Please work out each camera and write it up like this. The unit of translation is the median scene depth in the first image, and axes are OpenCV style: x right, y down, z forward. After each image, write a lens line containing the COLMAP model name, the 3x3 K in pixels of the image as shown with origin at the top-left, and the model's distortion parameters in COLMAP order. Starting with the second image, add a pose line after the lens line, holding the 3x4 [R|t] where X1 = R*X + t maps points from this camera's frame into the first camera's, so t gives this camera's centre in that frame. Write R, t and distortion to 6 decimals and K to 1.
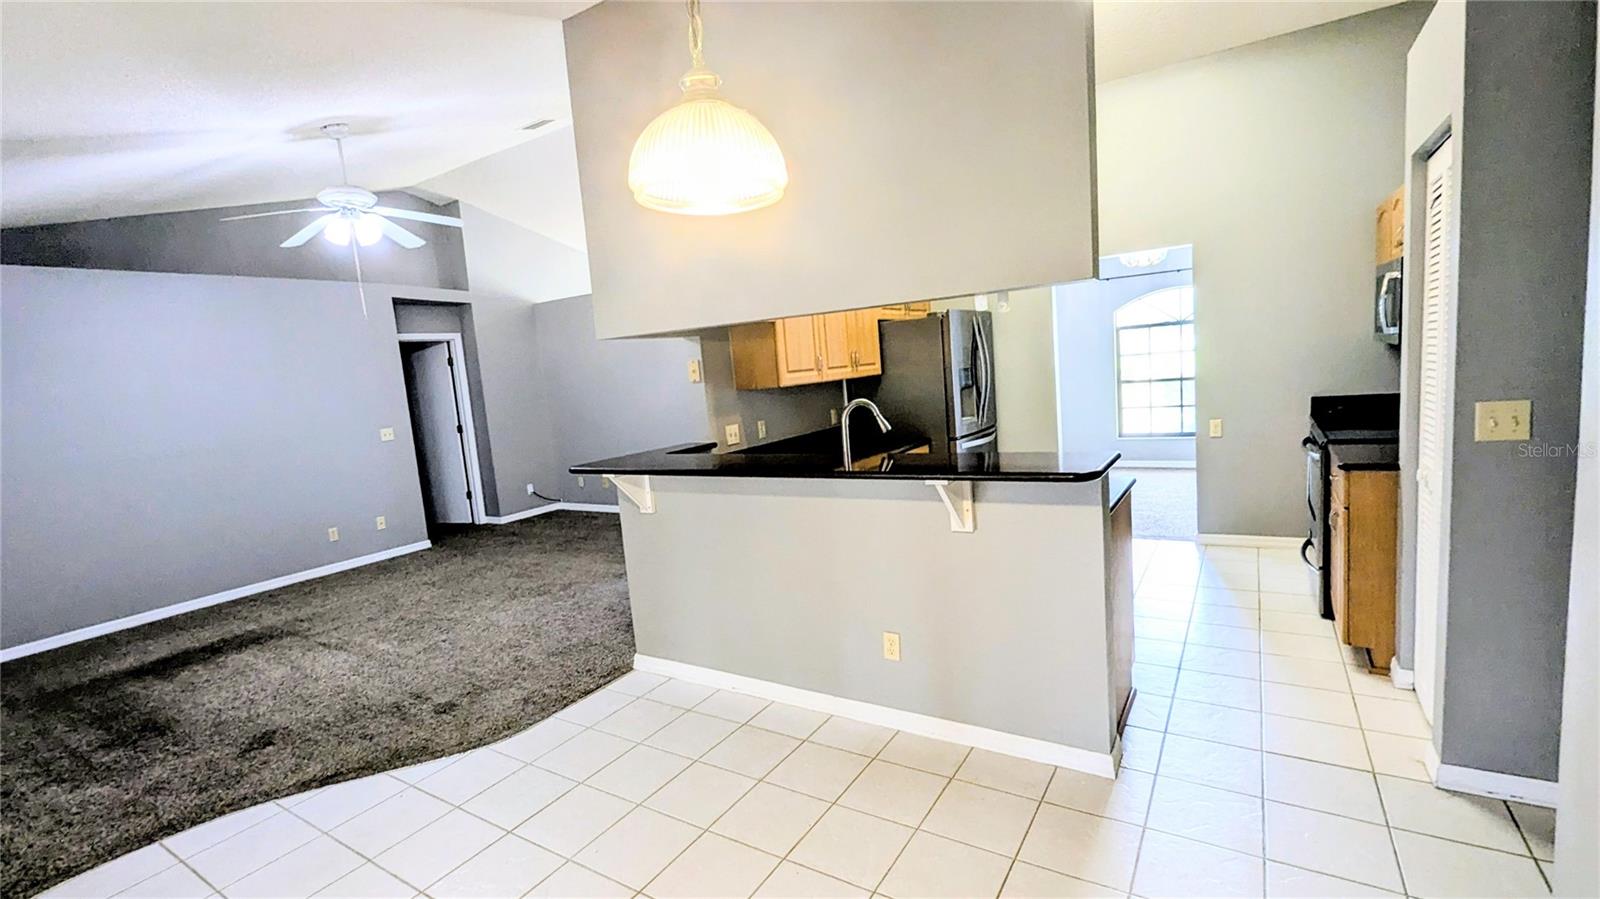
lens RADIAL K [[707.9, 0, 800.0], [0, 707.9, 449.5], [0, 0, 1]] dist [0.001208, 0.000264]
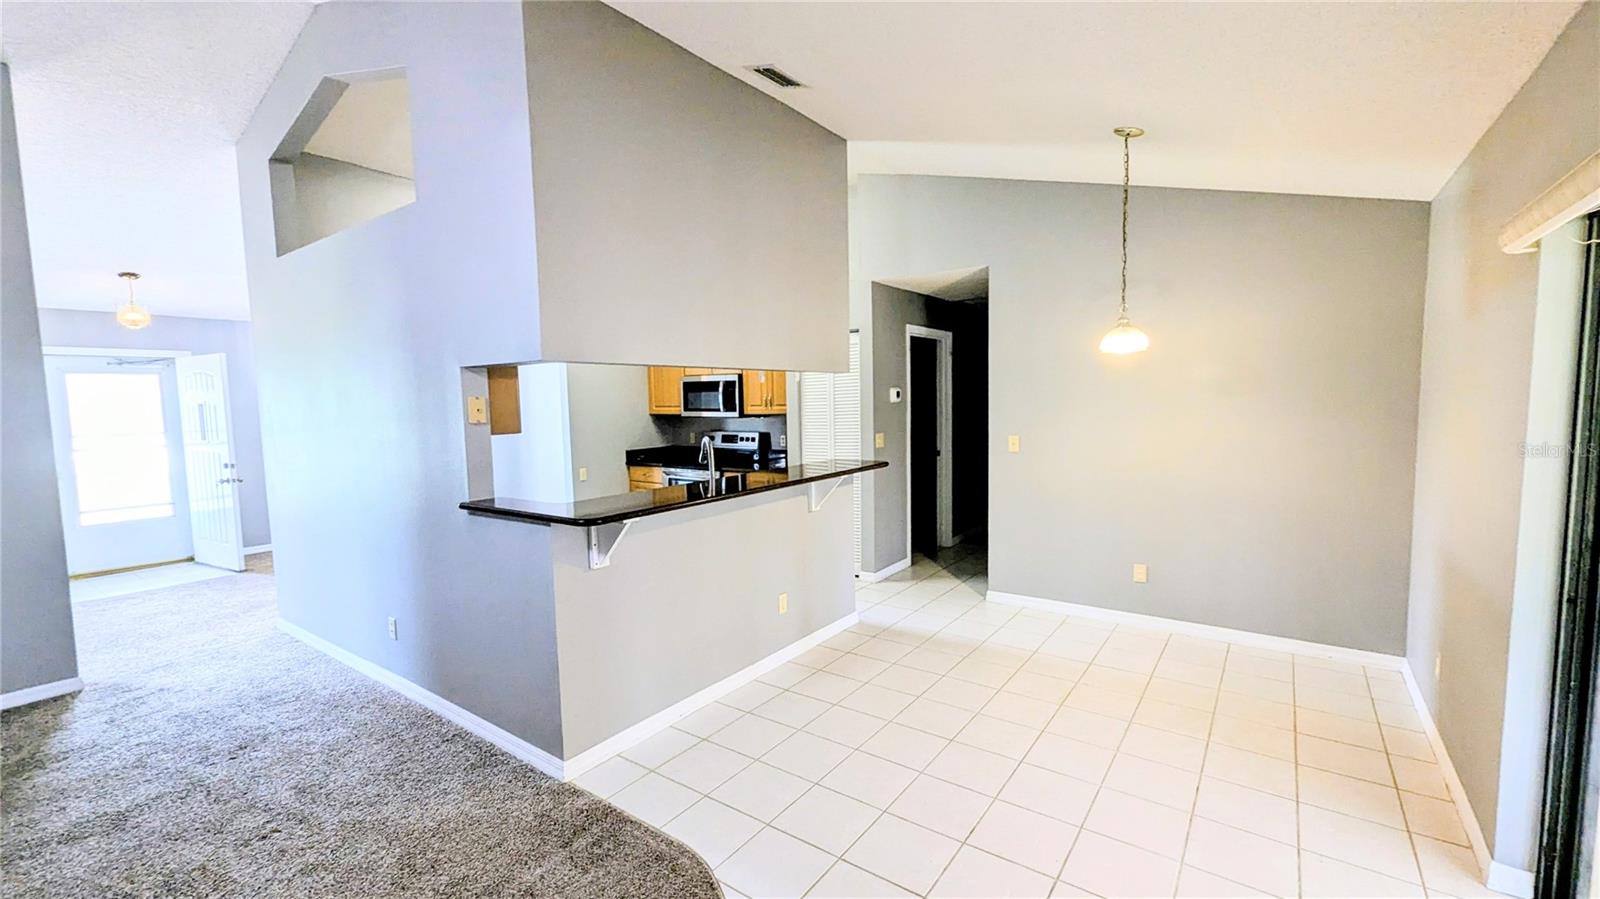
lens RADIAL K [[670.3, 0, 800.0], [0, 670.3, 449.5], [0, 0, 1]] dist [0.000618, 0.000139]
pose [[0.066851, 0.001910, 0.997761, -0.887822], [0.132579, 0.991114, -0.010780, -0.010562], [-0.988915, 0.133003, 0.066004, 0.598618]]
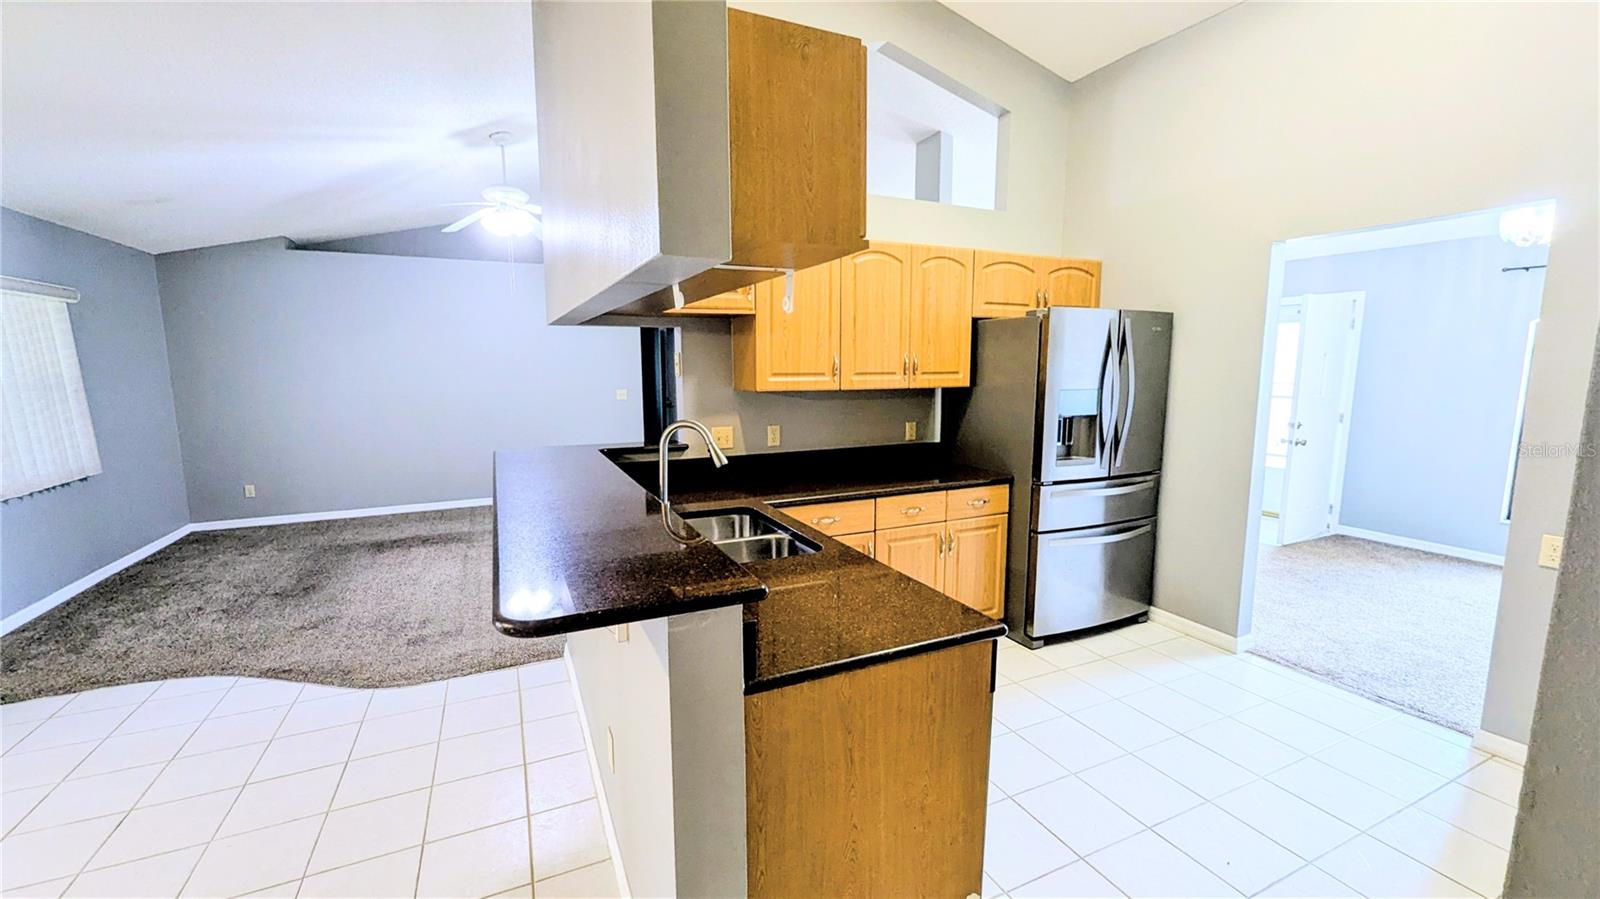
lens RADIAL K [[636.9, 0, 800.0], [0, 636.9, 449.5], [0, 0, 1]] dist [0.000508, -0.000029]
pose [[0.843010, 0.150265, -0.516483, 0.439207], [-0.130389, 0.988637, 0.074811, -0.085415], [0.521855, 0.004277, 0.853023, 0.381776]]
